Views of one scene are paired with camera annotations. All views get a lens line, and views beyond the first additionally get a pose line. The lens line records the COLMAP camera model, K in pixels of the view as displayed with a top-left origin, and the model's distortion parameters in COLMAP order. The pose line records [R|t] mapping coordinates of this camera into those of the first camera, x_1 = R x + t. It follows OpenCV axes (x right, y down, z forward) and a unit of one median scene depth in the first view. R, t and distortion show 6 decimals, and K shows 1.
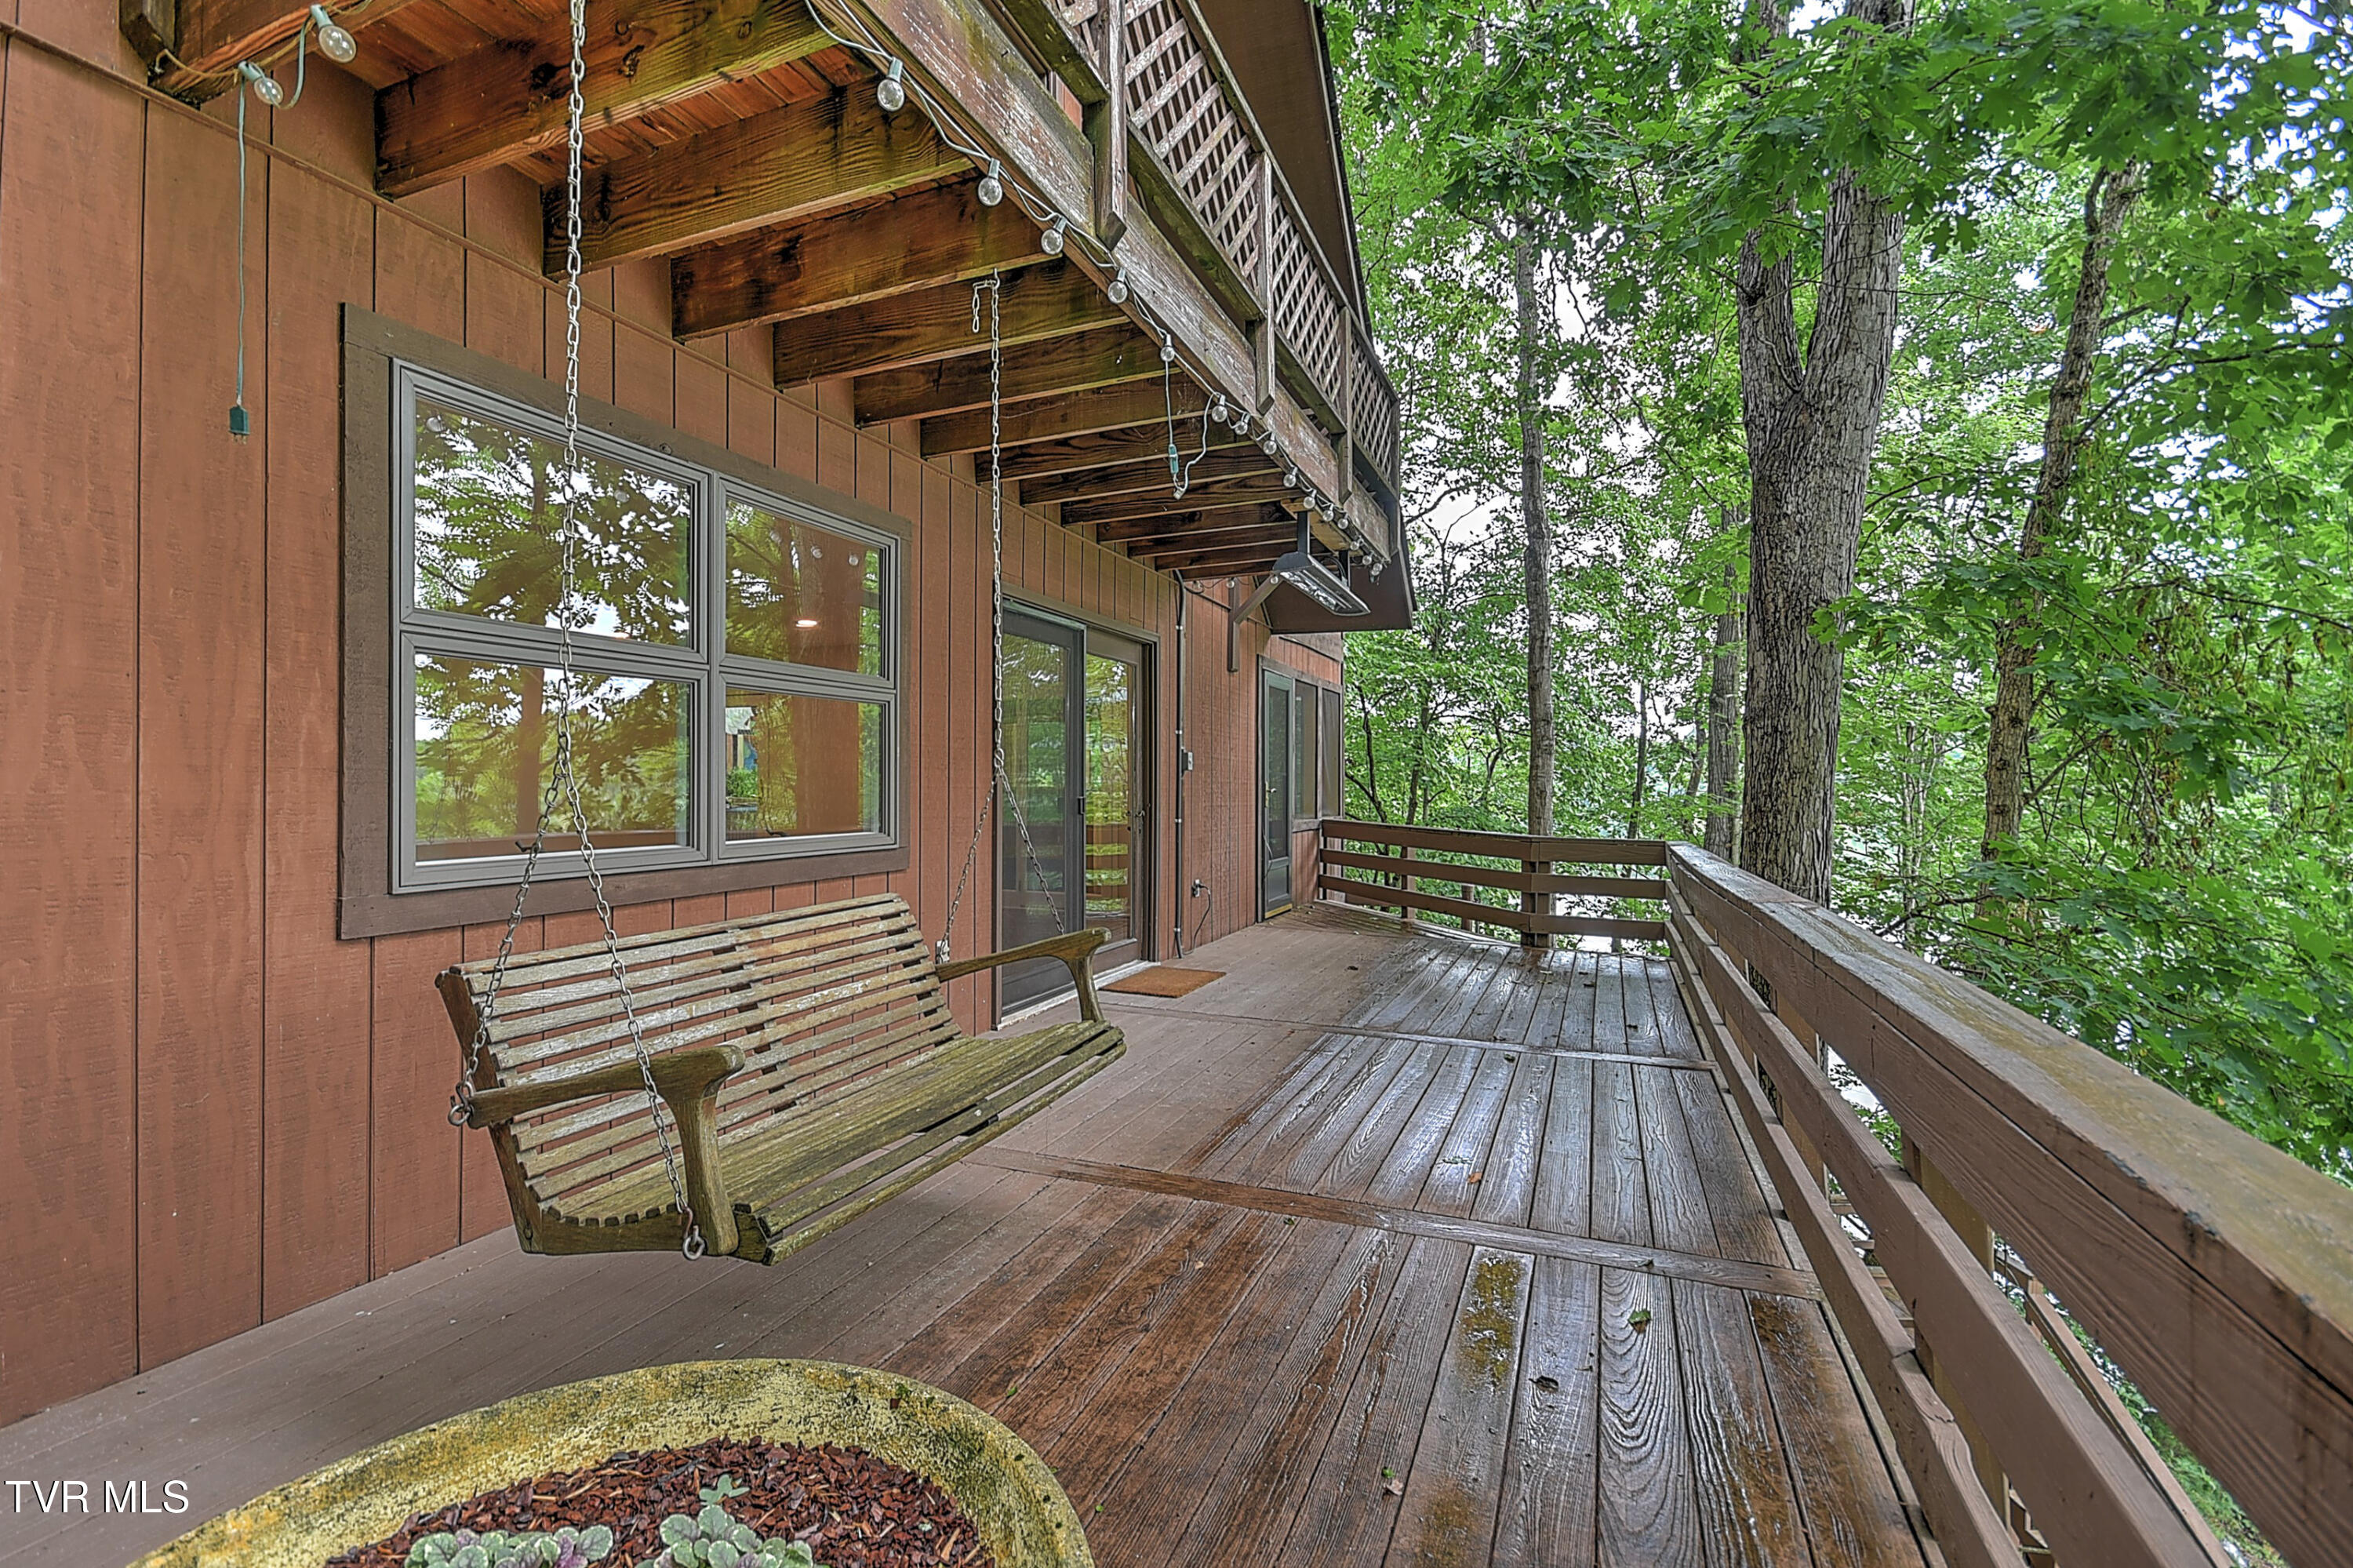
lens RADIAL K [[1028.9, 0, 1164.3], [0, 1028.9, 782.6], [0, 0, 1]] dist [0.014892, -0.005842]
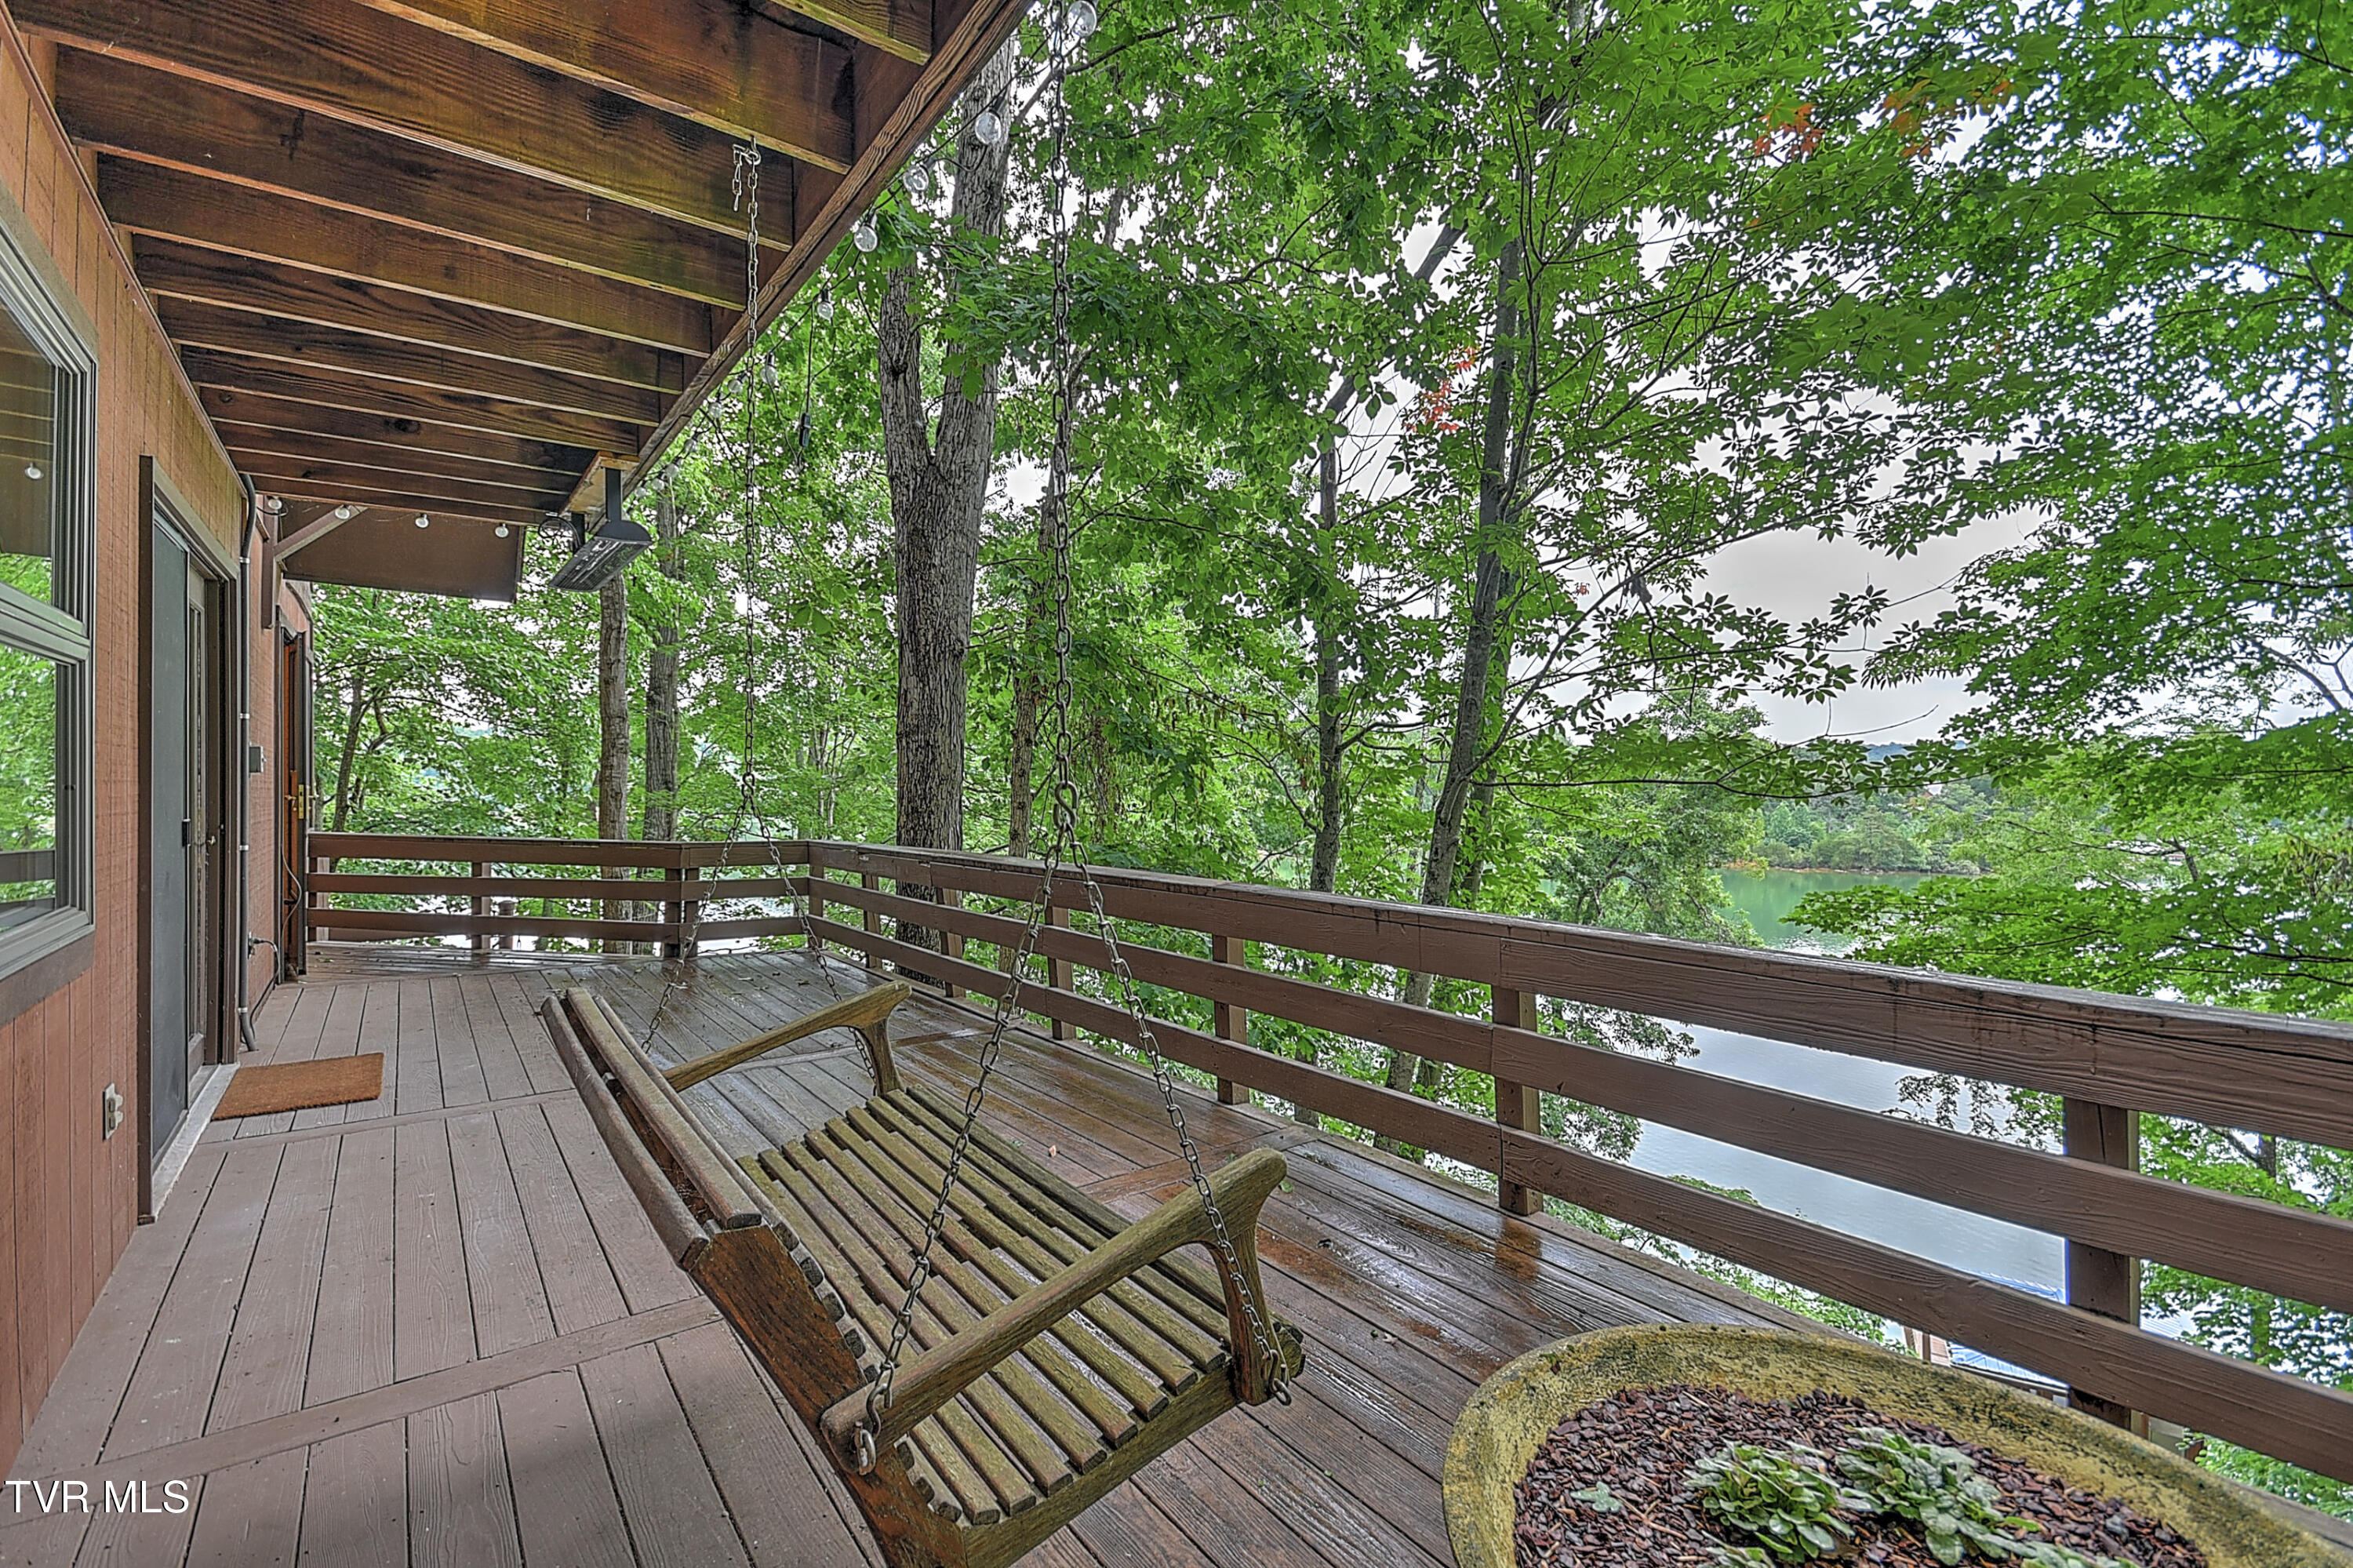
lens RADIAL K [[1028.9, 0, 1160.8], [0, 1028.9, 780.5], [0, 0, 1]] dist [0.014892, -0.005842]
pose [[0.510662, -0.000506, 0.859781, -0.284459], [-0.004283, 0.999986, 0.003133, -0.012489], [-0.859771, -0.005282, 0.510653, 0.150621]]
